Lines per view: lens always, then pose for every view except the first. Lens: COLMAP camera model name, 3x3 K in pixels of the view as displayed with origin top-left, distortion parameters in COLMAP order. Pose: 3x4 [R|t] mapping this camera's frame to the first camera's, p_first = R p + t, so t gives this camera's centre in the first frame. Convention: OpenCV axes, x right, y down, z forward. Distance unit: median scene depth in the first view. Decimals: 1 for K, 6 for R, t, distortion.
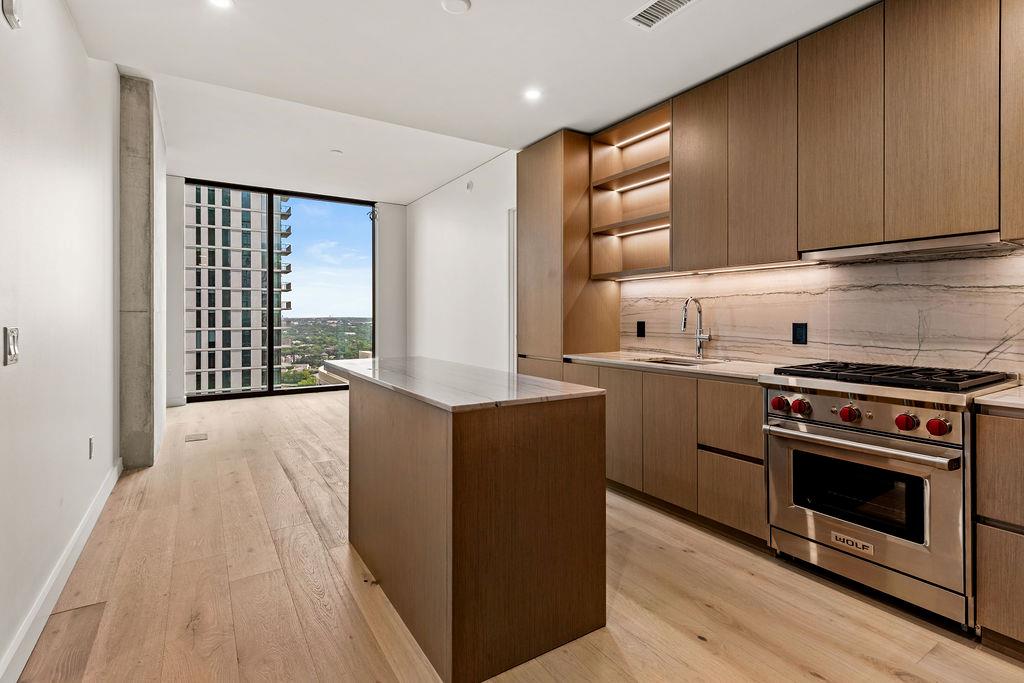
lens RADIAL K [[492.7, 0, 513.0], [0, 492.7, 316.8], [0, 0, 1]] dist [-0.000249, -0.000480]
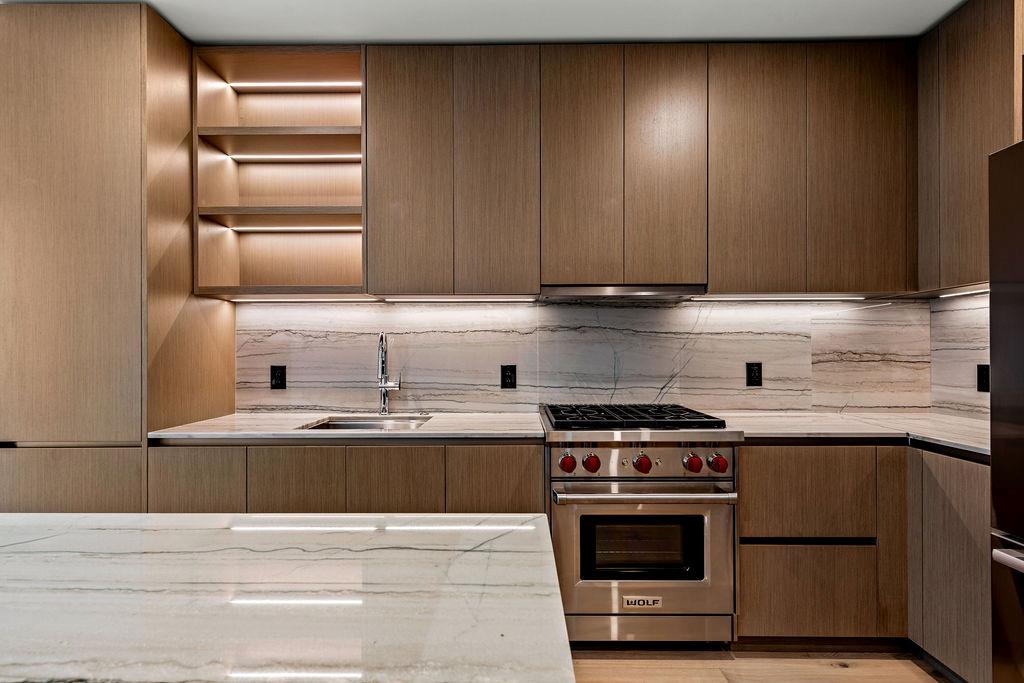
lens RADIAL K [[500.9, 0, 512.4], [0, 500.9, 350.9], [0, 0, 1]] dist [0.019891, -0.000441]
pose [[0.546242, 0.005206, 0.837611, -0.152781], [0.001635, 0.999972, -0.007282, -0.005477], [-0.837626, 0.005347, 0.546218, 0.414553]]
